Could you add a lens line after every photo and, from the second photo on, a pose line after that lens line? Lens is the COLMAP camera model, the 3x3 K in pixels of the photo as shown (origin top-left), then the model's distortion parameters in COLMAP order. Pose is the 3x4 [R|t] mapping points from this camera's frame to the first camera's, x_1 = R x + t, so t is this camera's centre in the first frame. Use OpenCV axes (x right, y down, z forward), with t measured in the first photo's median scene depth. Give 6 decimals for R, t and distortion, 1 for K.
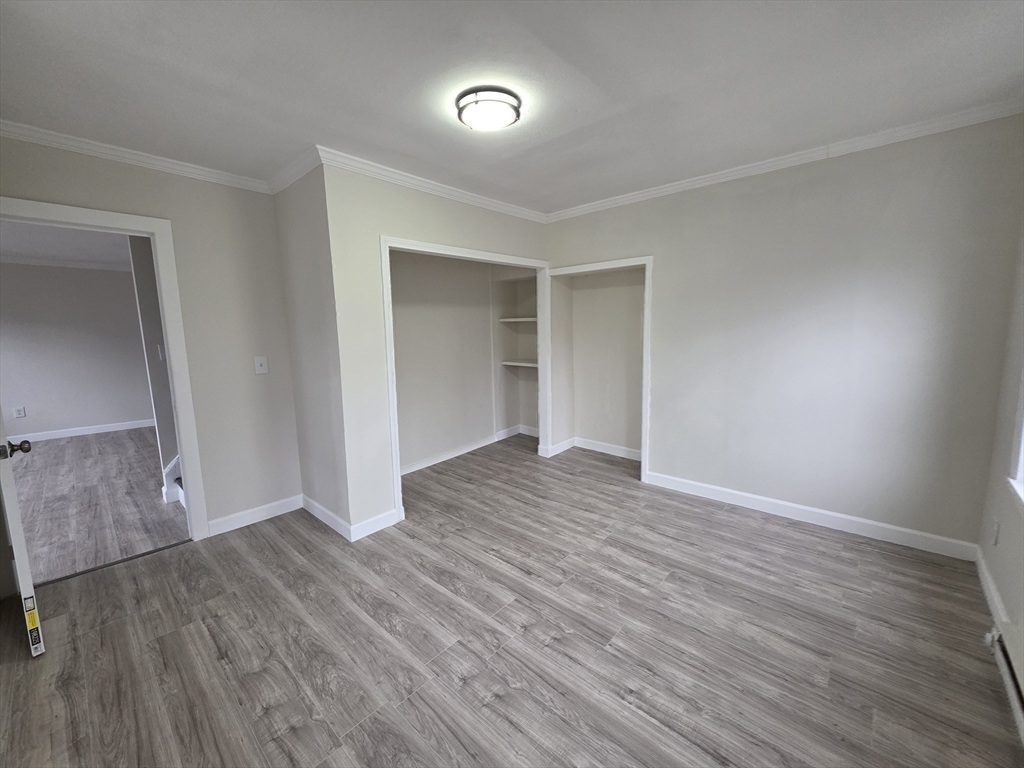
lens RADIAL K [[408.8, 0, 508.8], [0, 408.8, 377.5], [0, 0, 1]] dist [0.003498, 0.000011]
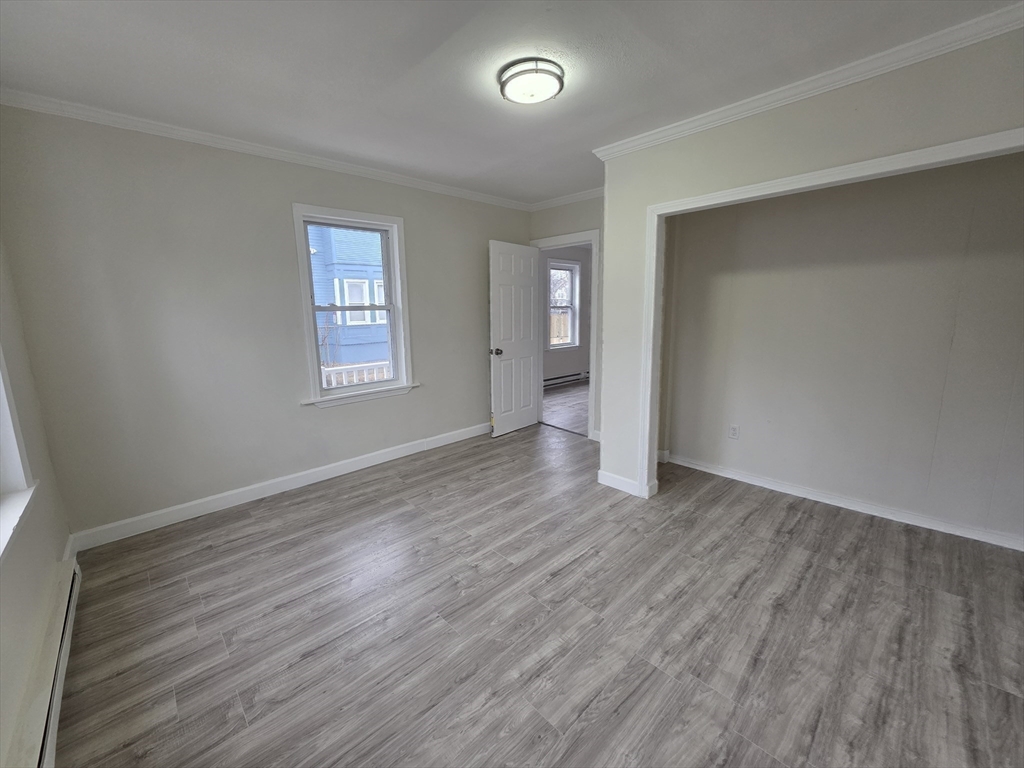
lens RADIAL K [[408.8, 0, 508.8], [0, 408.8, 377.5], [0, 0, 1]] dist [0.003498, 0.000011]
pose [[-0.073989, 0.196306, -0.977747, 0.871529], [-0.109026, 0.972965, 0.203596, -0.129896], [0.991281, 0.121664, -0.050586, 0.893491]]
